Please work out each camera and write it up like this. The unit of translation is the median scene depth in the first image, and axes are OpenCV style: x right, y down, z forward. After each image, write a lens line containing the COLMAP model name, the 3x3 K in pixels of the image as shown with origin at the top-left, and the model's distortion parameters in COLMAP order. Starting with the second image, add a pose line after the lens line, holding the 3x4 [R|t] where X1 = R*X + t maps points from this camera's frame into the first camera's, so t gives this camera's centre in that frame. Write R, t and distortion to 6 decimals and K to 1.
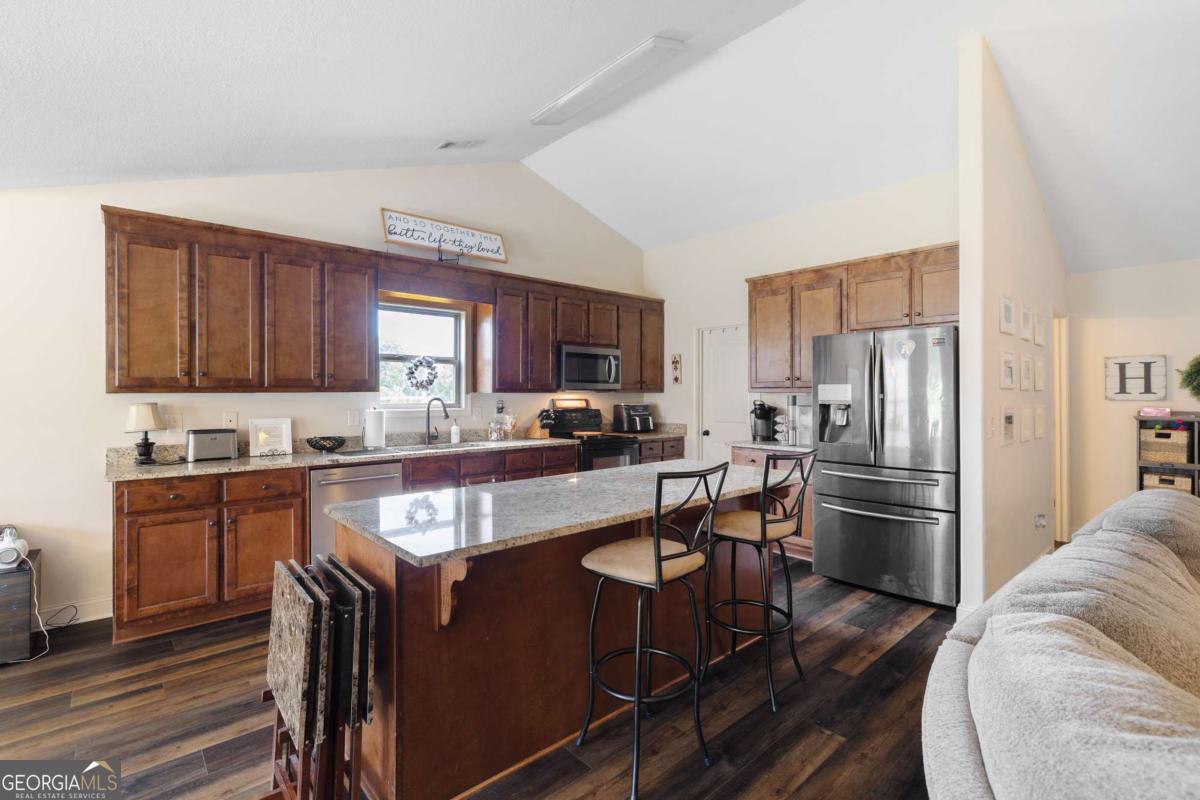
lens RADIAL K [[543.5, 0, 603.3], [0, 543.5, 391.0], [0, 0, 1]] dist [-0.008380, 0.002705]
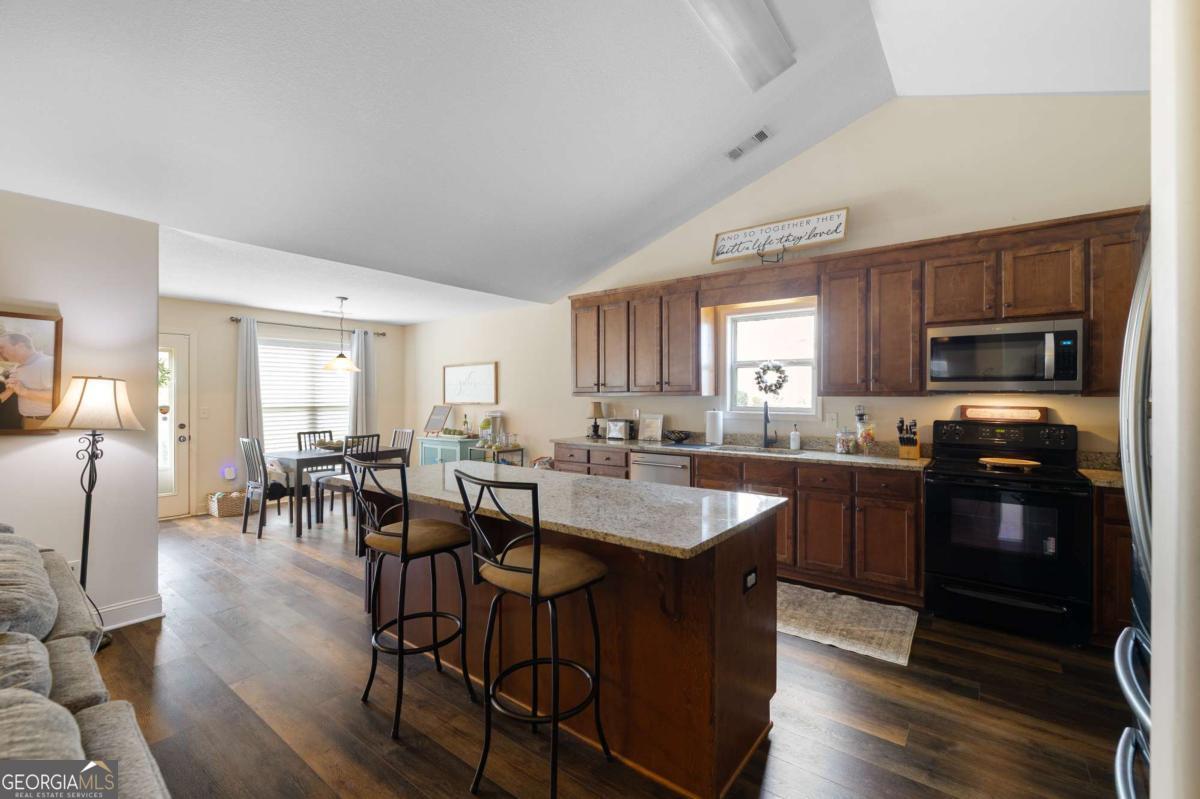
lens RADIAL K [[505.6, 0, 603.1], [0, 505.6, 396.1], [0, 0, 1]] dist [-0.002610, 0.001613]
pose [[0.186589, 0.000787, -0.982438, 0.565767], [0.001853, 0.999998, 0.001152, 0.001161], [0.982436, -0.002035, 0.186588, 0.544059]]
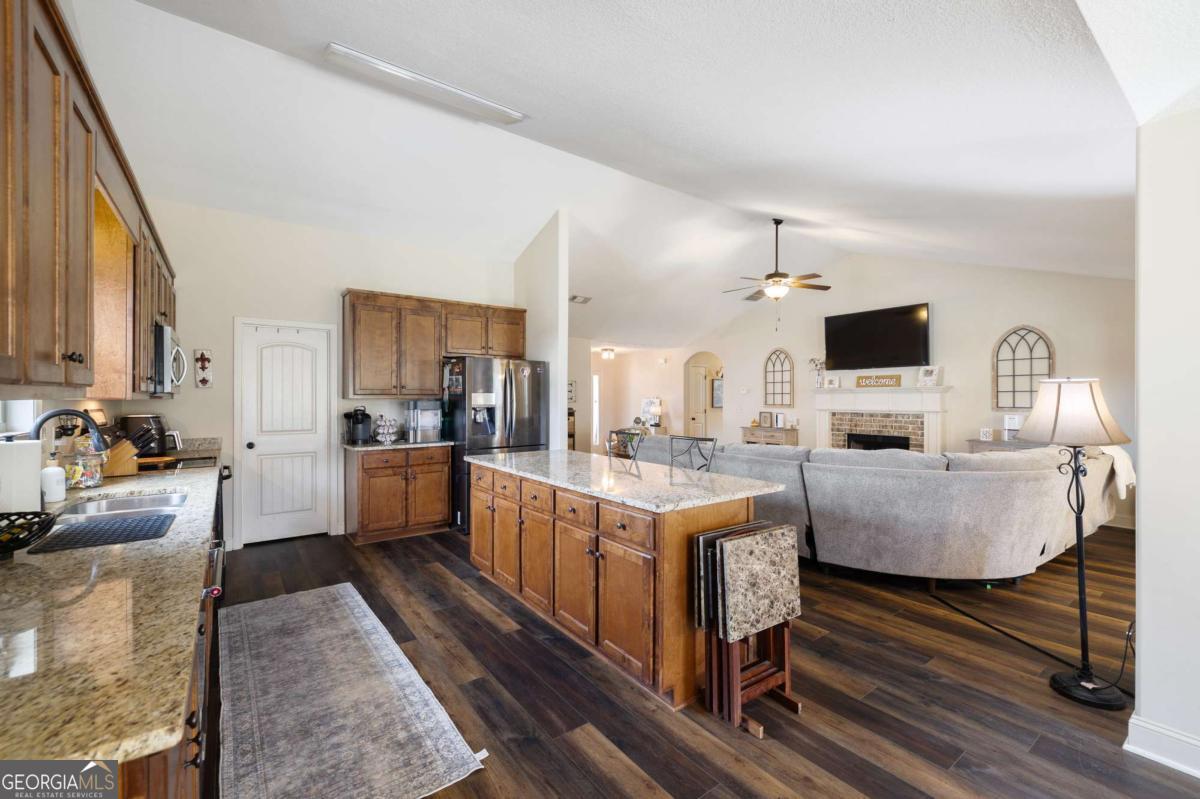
lens RADIAL K [[505.6, 0, 604.5], [0, 505.6, 397.5], [0, 0, 1]] dist [-0.002610, 0.001613]
pose [[0.090087, 0.002285, 0.995931, -0.734325], [-0.004455, 0.999988, -0.001891, -0.000029], [-0.995924, -0.004266, 0.090096, 0.490995]]
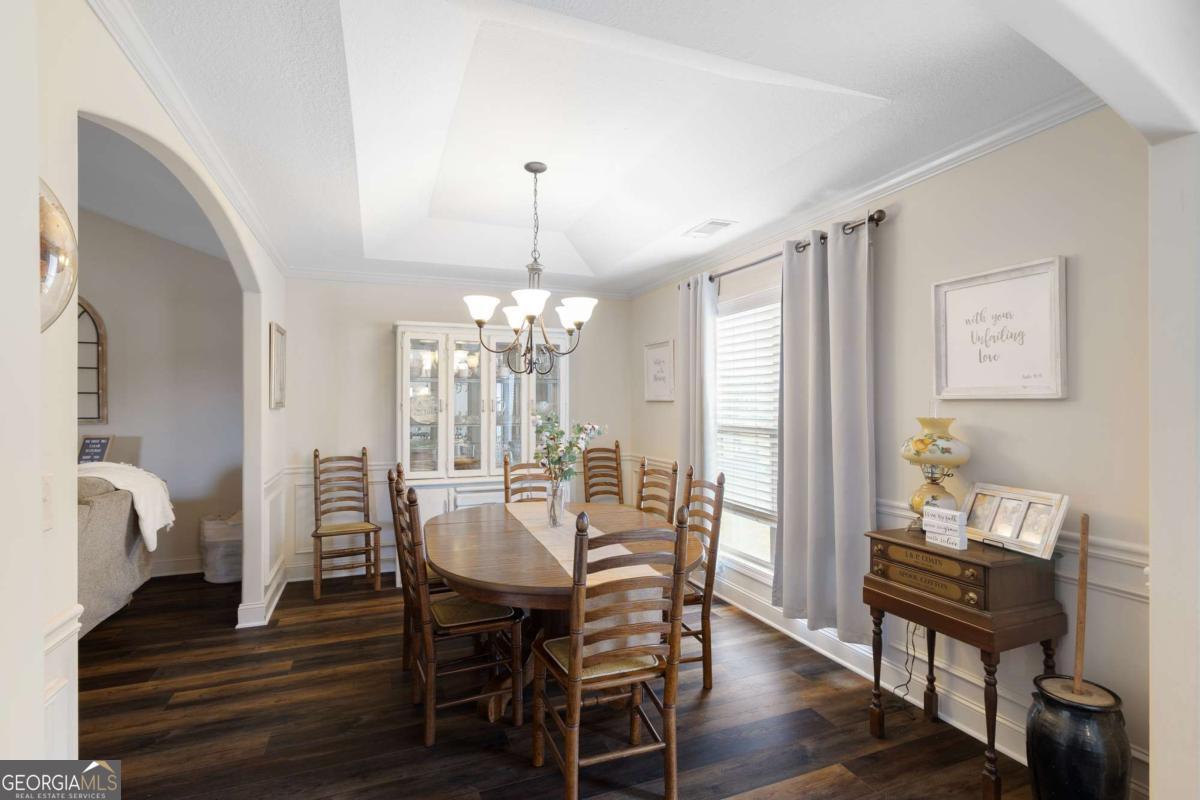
lens RADIAL K [[571.1, 0, 608.6], [0, 571.1, 399.6], [0, 0, 1]] dist [-0.009041, 0.000843]
pose [[-0.938855, 0.005576, 0.344267, -0.491660], [0.003388, 0.999970, -0.006958, -0.002165], [-0.344295, -0.005366, -0.938846, 0.072961]]
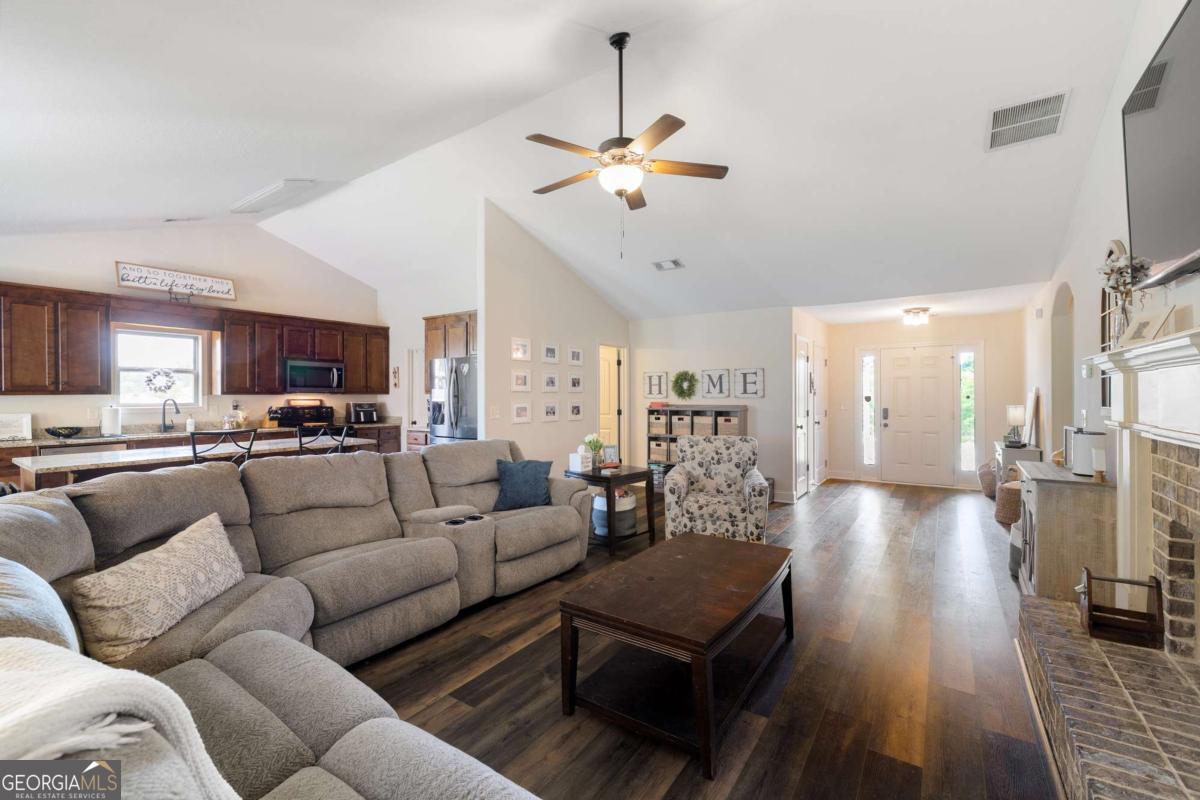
lens RADIAL K [[505.6, 0, 602.2], [0, 505.6, 394.9], [0, 0, 1]] dist [-0.002610, 0.001613]
pose [[0.973441, -0.002938, 0.228918, 0.481583], [0.001877, 0.999986, 0.004853, -0.001080], [-0.228930, -0.004295, 0.973434, -0.516476]]
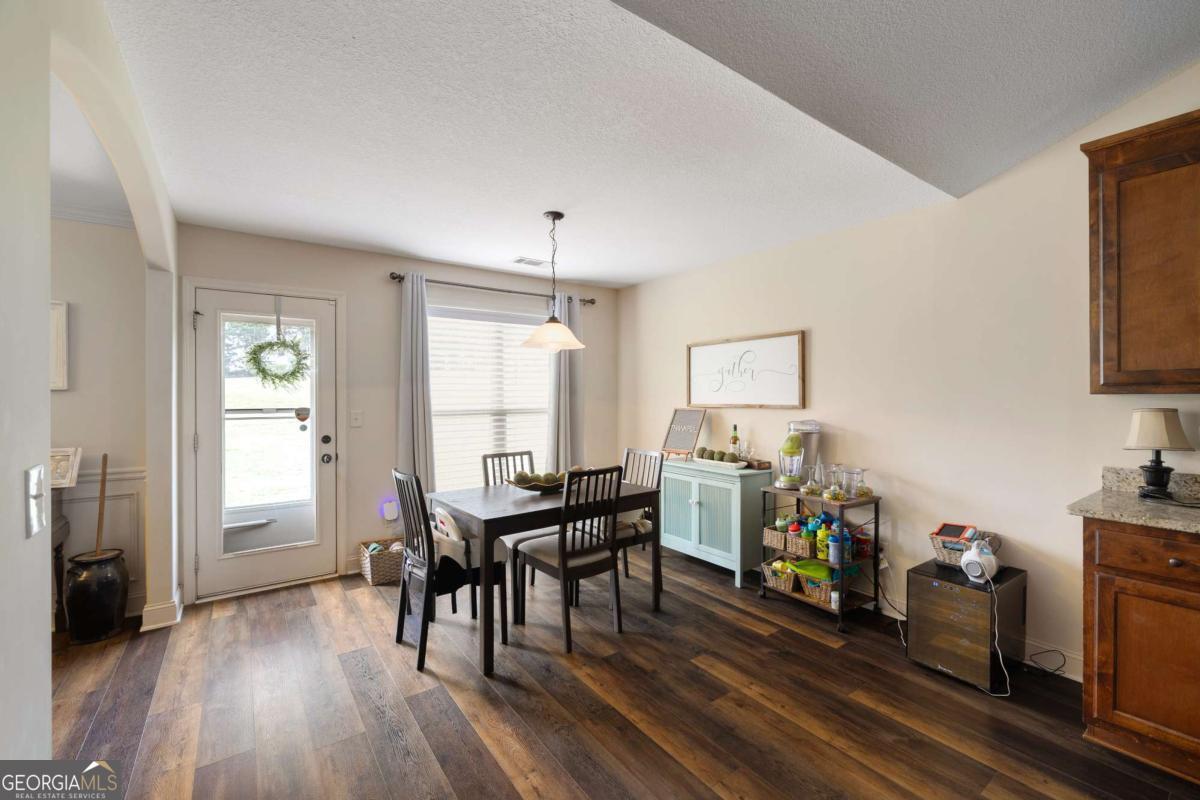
lens RADIAL K [[505.6, 0, 596.7], [0, 505.6, 395.1], [0, 0, 1]] dist [-0.002610, 0.001613]
pose [[-0.114755, 0.003511, -0.993388, -0.101156], [0.002060, 0.999992, 0.003297, 0.001158], [0.993392, -0.001668, -0.114761, 0.280714]]
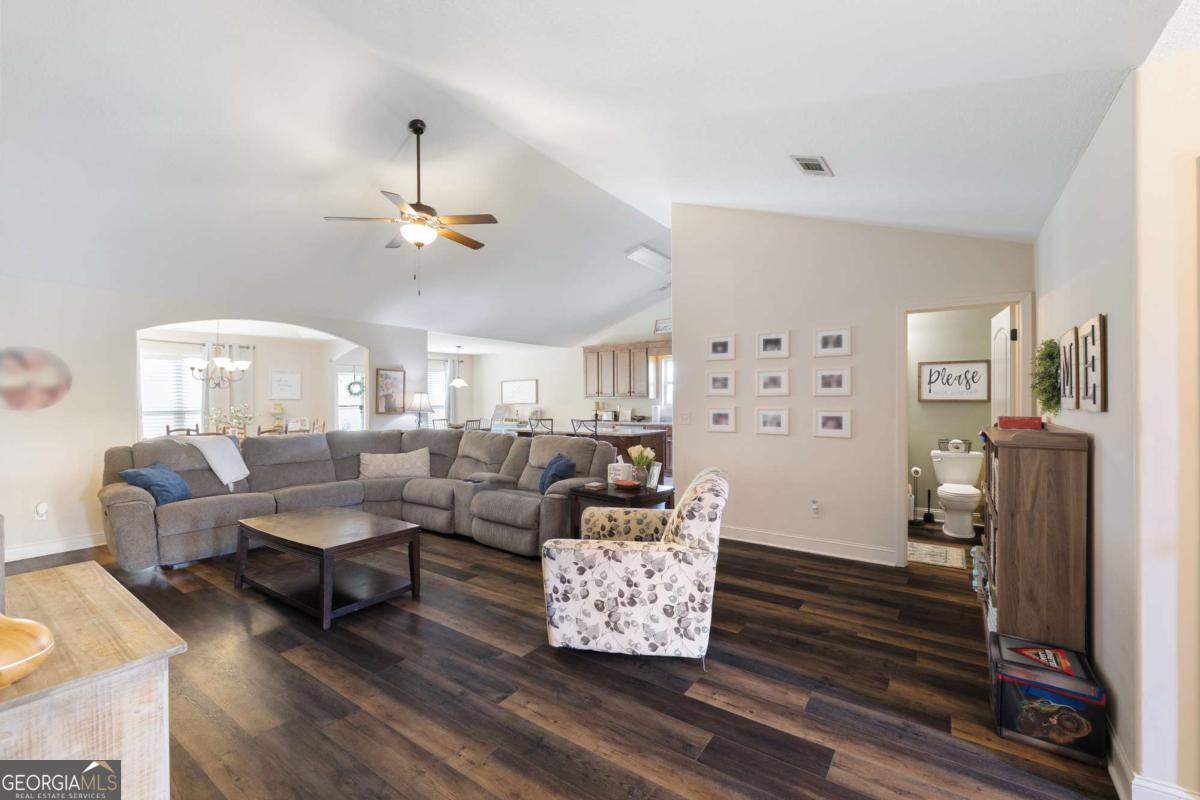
lens RADIAL K [[505.6, 0, 595.4], [0, 505.6, 403.7], [0, 0, 1]] dist [-0.002610, 0.001613]
pose [[0.211943, 0.009020, -0.977240, 1.606897], [0.007543, 0.999913, 0.010866, -0.000311], [0.977253, -0.009674, 0.211857, 0.263573]]
